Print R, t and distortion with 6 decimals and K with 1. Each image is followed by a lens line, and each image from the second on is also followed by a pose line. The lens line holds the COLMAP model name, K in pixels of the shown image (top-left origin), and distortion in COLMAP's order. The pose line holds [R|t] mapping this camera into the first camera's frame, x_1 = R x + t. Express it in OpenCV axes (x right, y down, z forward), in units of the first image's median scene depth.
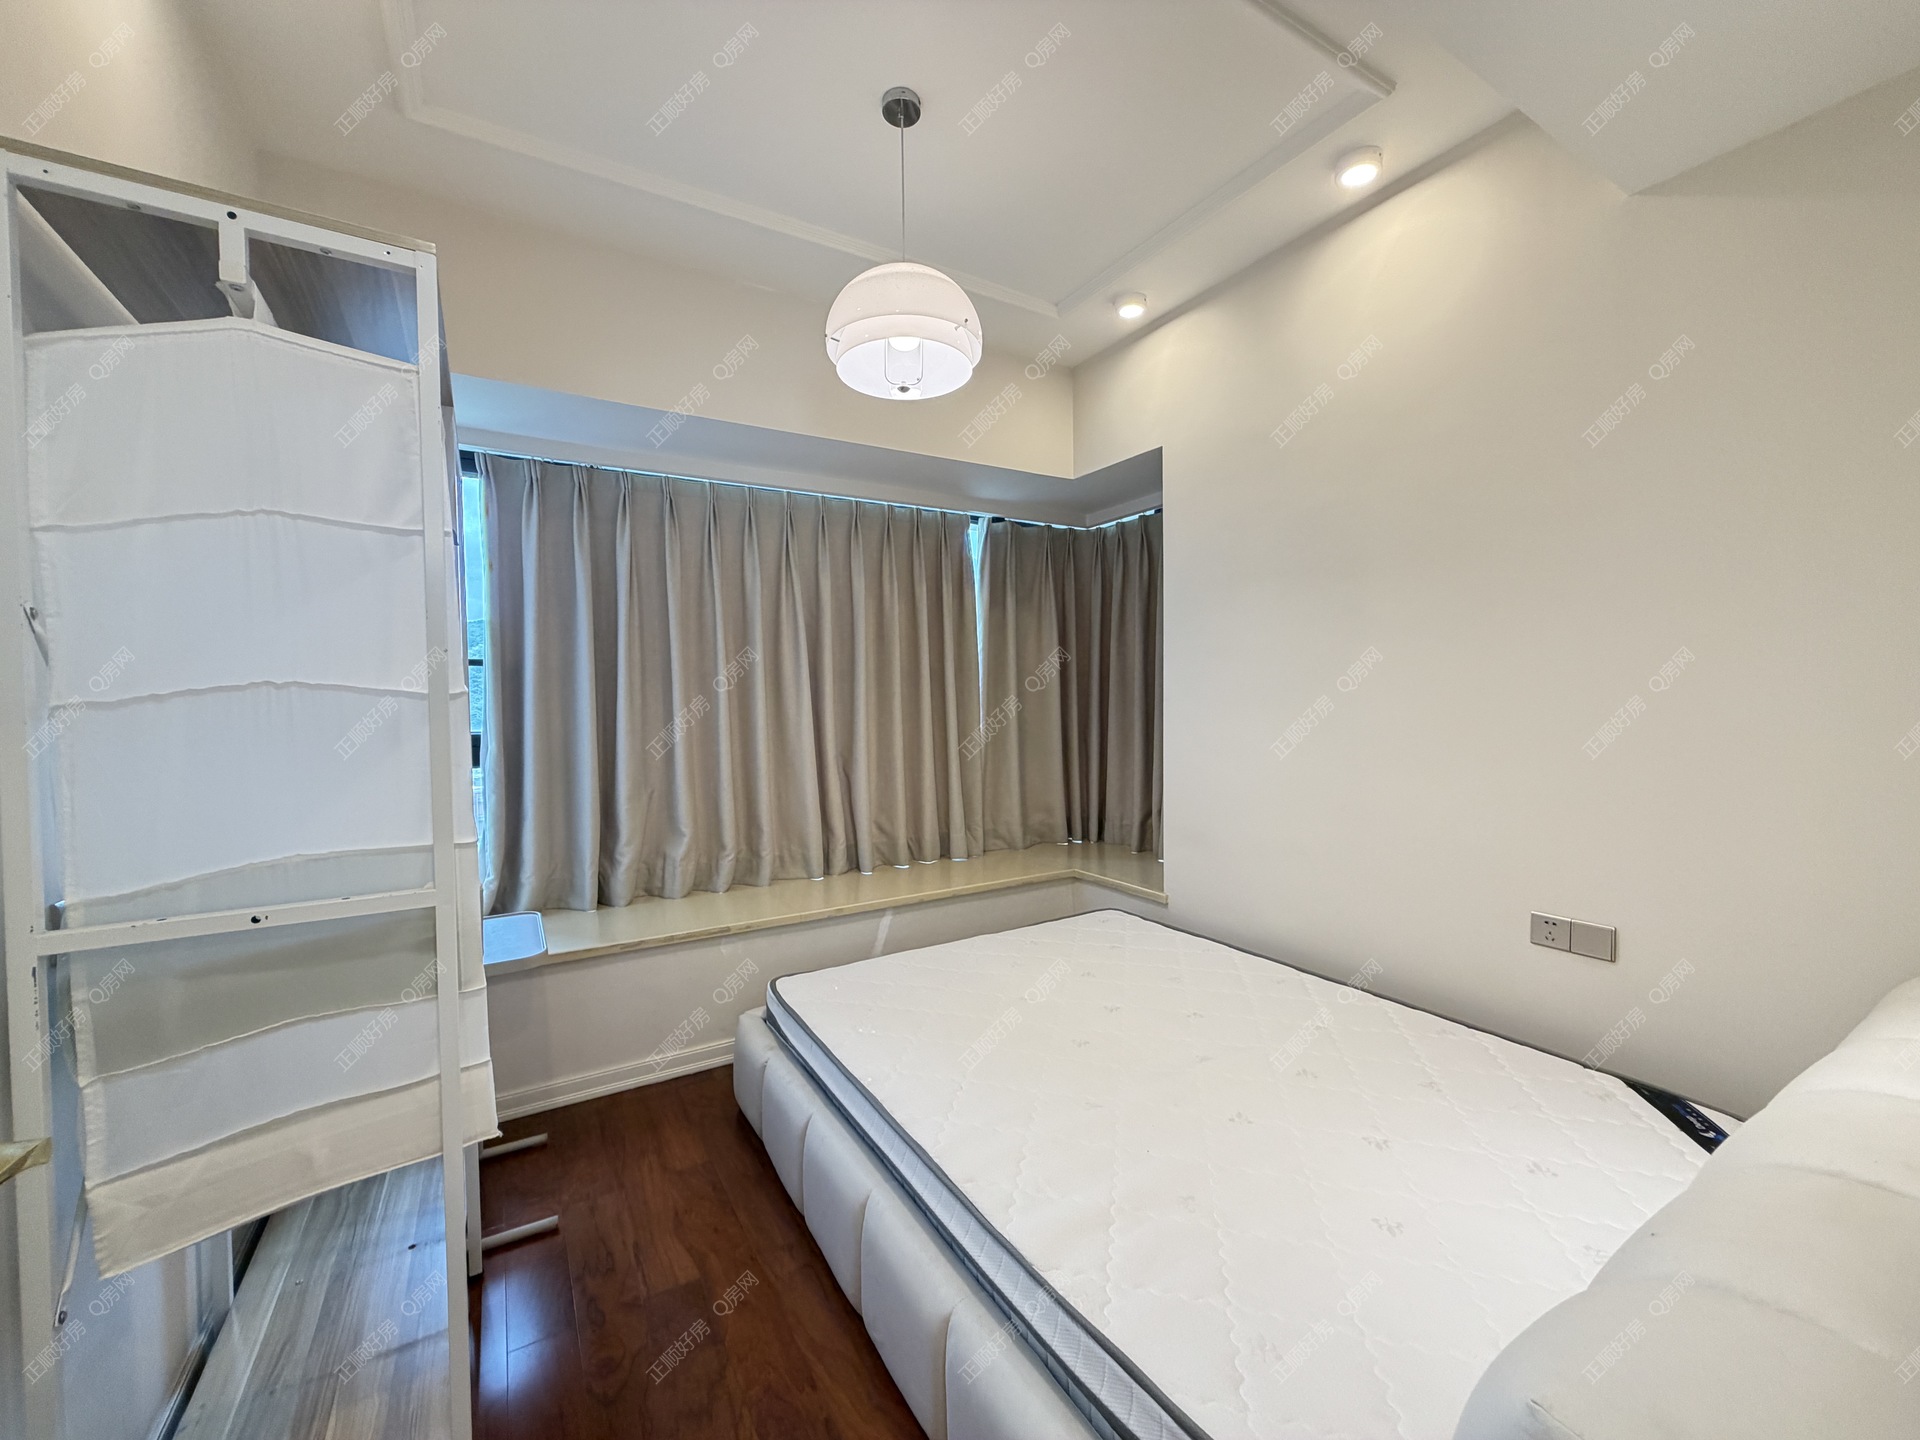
lens RADIAL K [[764.4, 0, 954.2], [0, 764.4, 720.3], [0, 0, 1]] dist [0.000029, 0.000138]
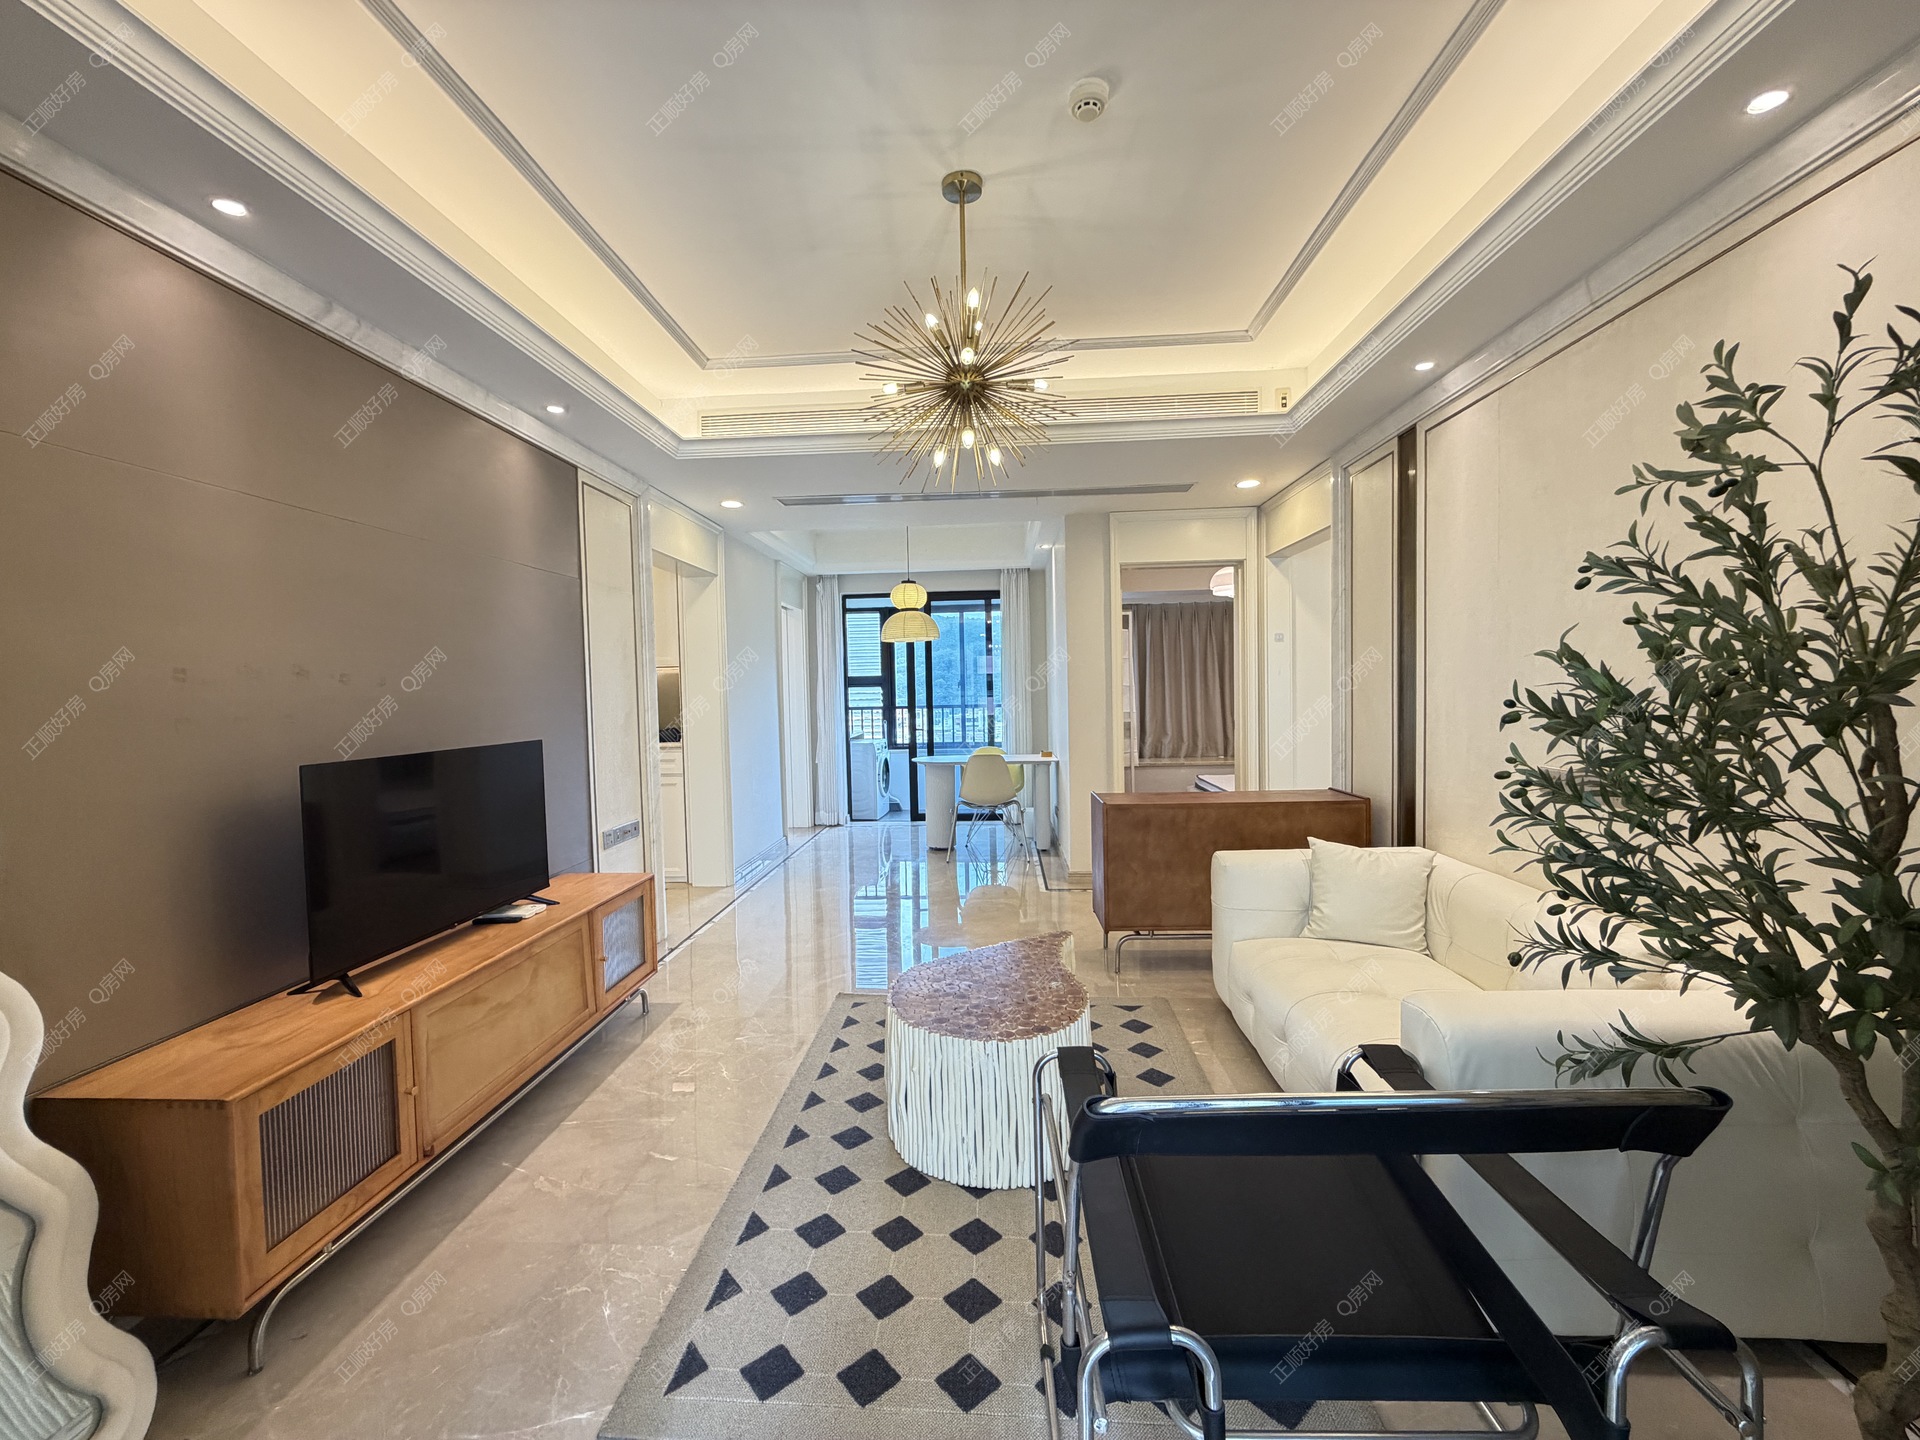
lens RADIAL K [[764.4, 0, 954.2], [0, 764.4, 720.3], [0, 0, 1]] dist [0.000029, 0.000138]
pose [[0.828266, 0.014834, -0.560138, 0.526521], [-0.002795, 0.999746, 0.022344, 0.037341], [0.560327, -0.016941, 0.828098, -1.646010]]
